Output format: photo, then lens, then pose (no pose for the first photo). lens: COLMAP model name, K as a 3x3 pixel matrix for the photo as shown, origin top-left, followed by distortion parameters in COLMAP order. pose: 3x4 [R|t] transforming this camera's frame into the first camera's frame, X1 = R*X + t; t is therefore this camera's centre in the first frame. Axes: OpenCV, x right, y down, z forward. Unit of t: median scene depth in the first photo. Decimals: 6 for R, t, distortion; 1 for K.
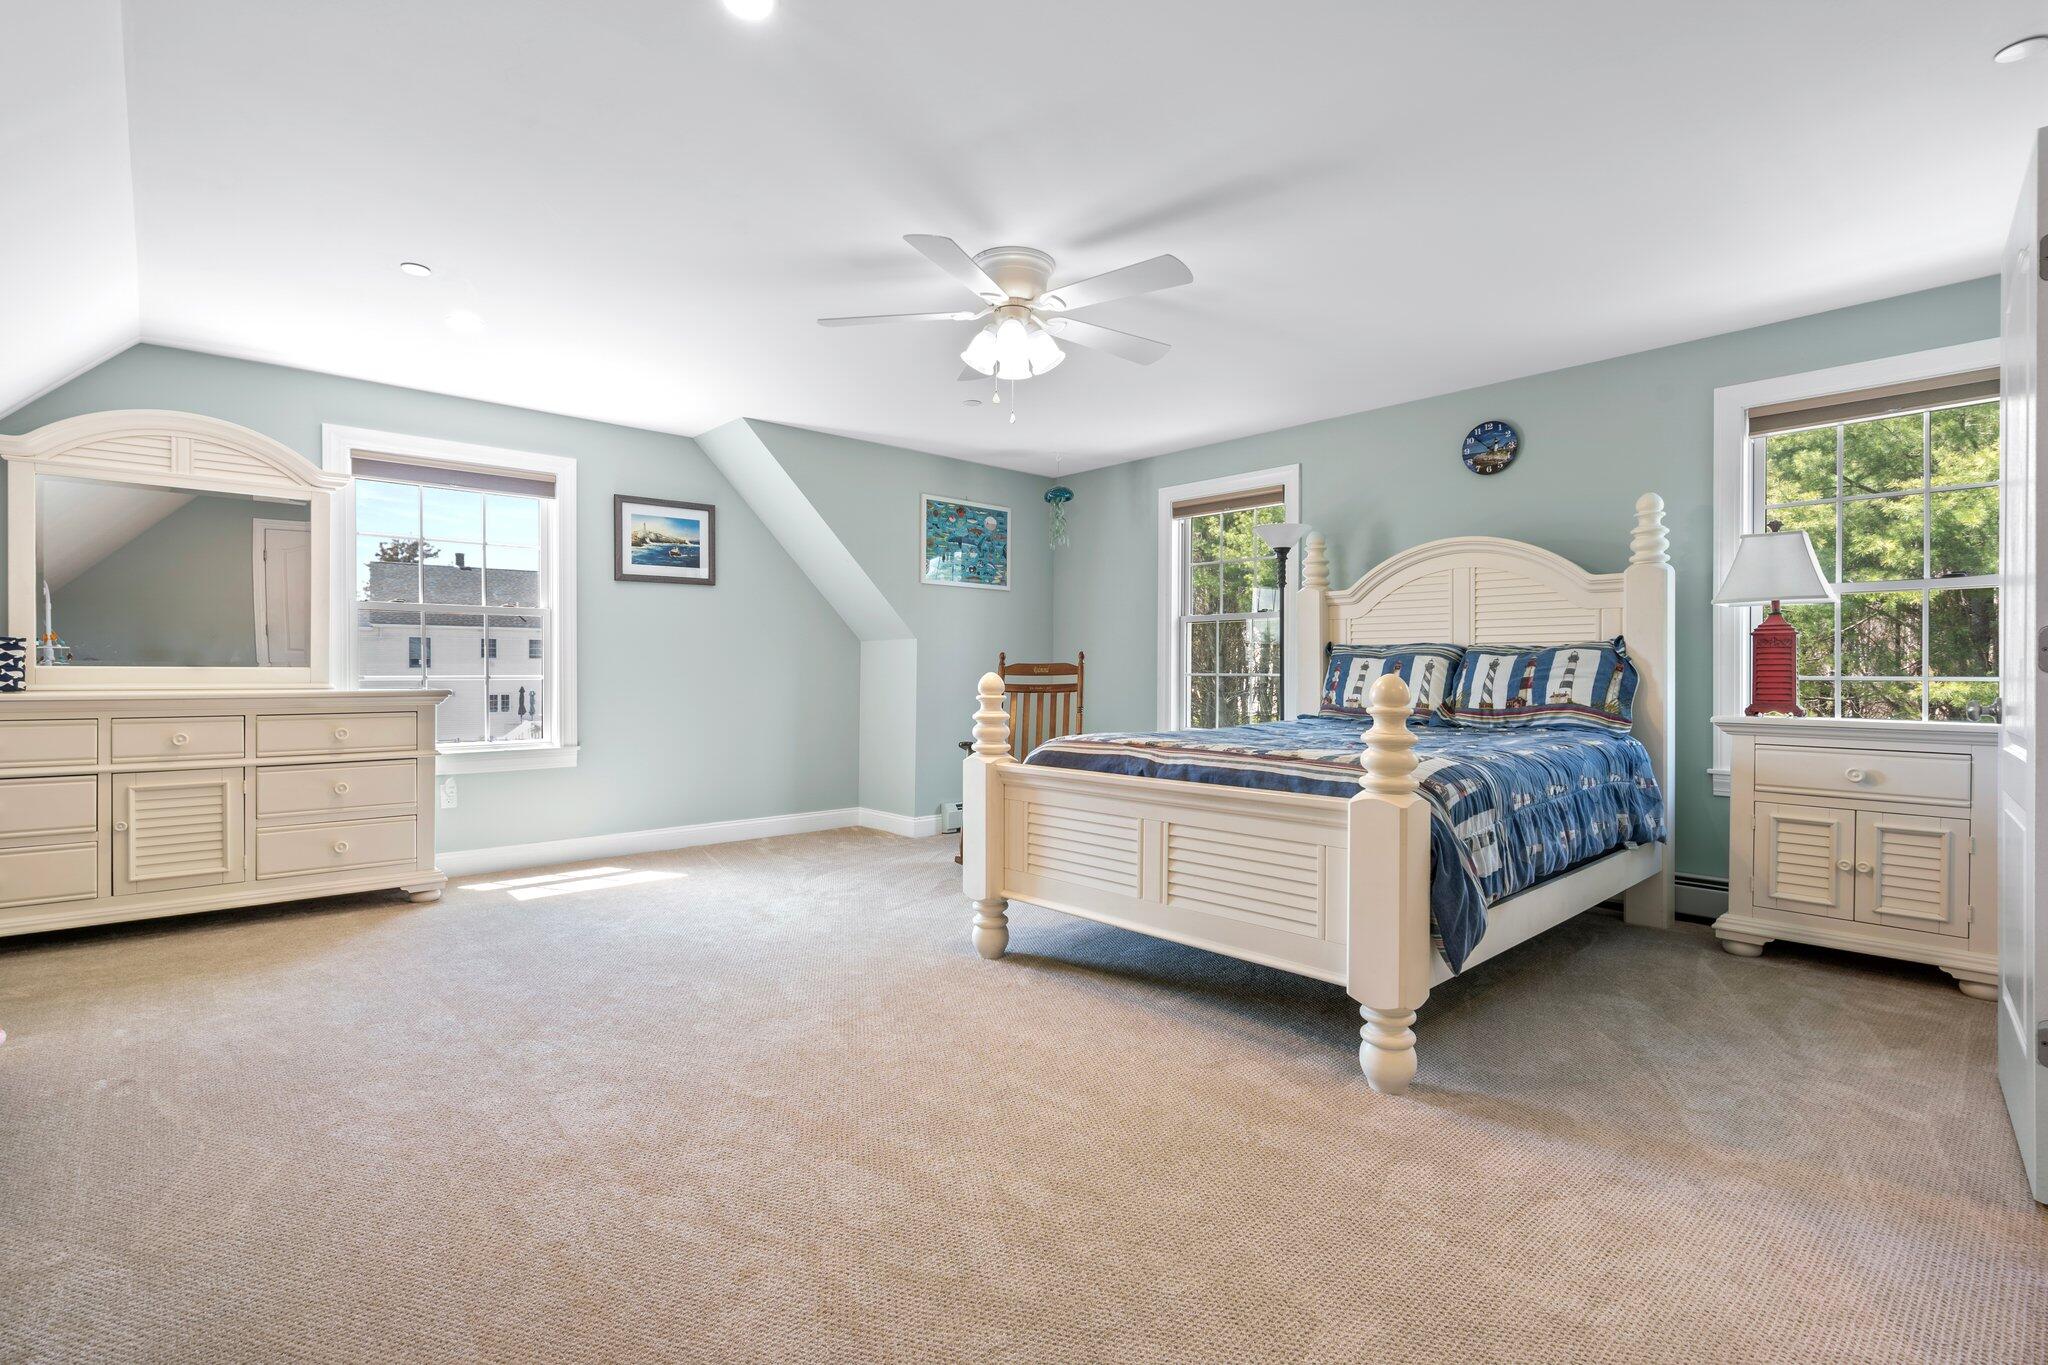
lens RADIAL K [[950.9, 0, 1024.0], [0, 950.9, 682.5], [0, 0, 1]] dist [0.002229, 0.000713]
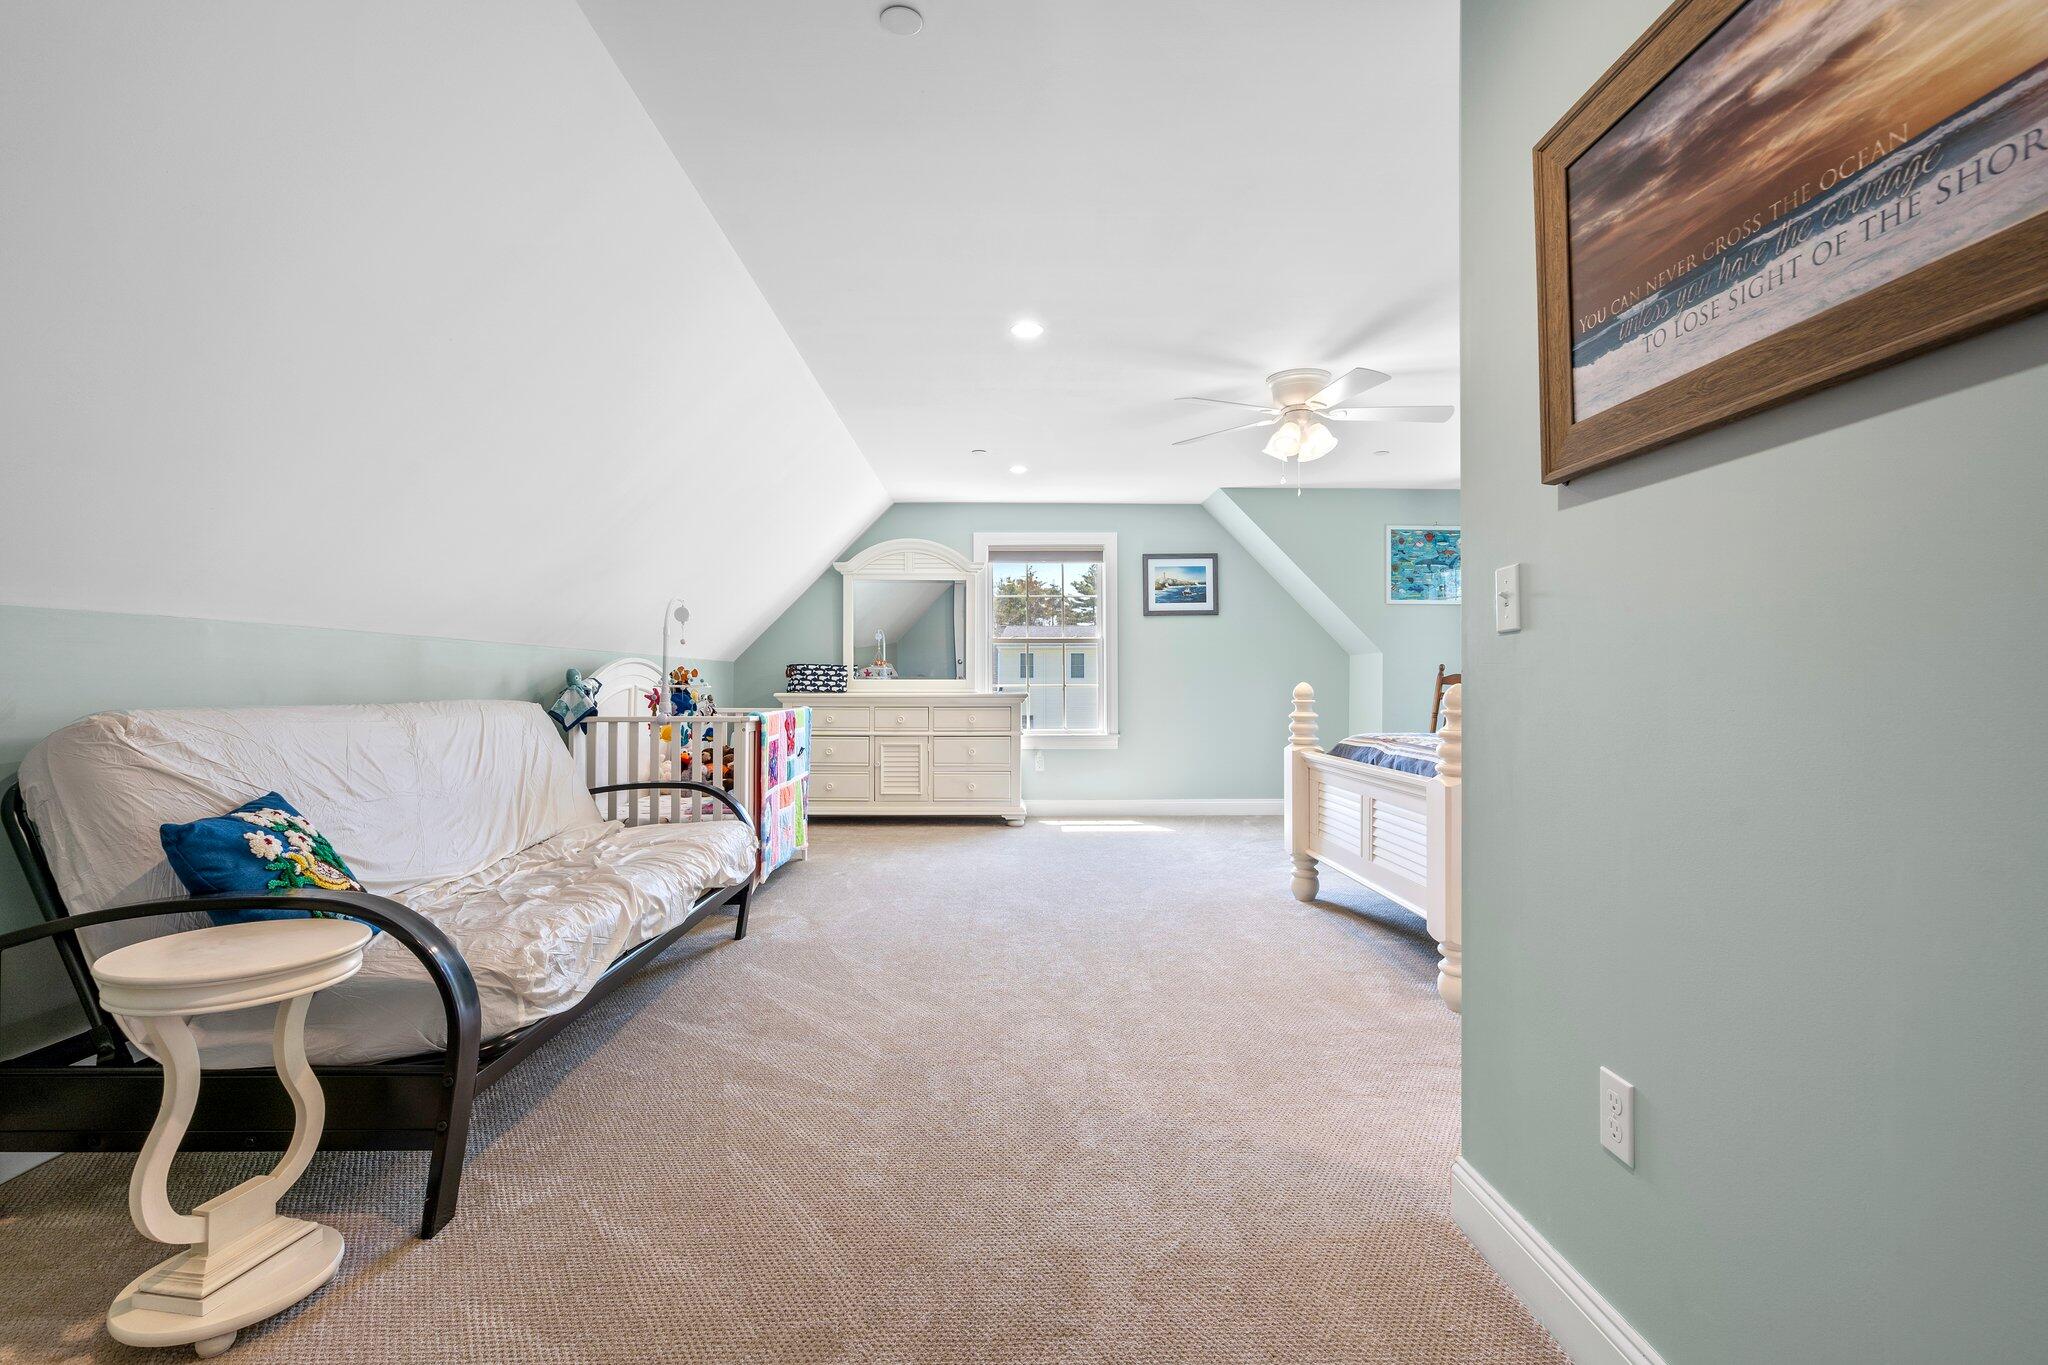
lens RADIAL K [[950.9, 0, 1024.0], [0, 950.9, 682.5], [0, 0, 1]] dist [0.002229, 0.000713]
pose [[0.752555, -0.000699, -0.658529, 0.412997], [-0.006243, 0.999947, -0.008195, 0.002188], [0.658500, 0.010279, 0.752511, -0.182356]]
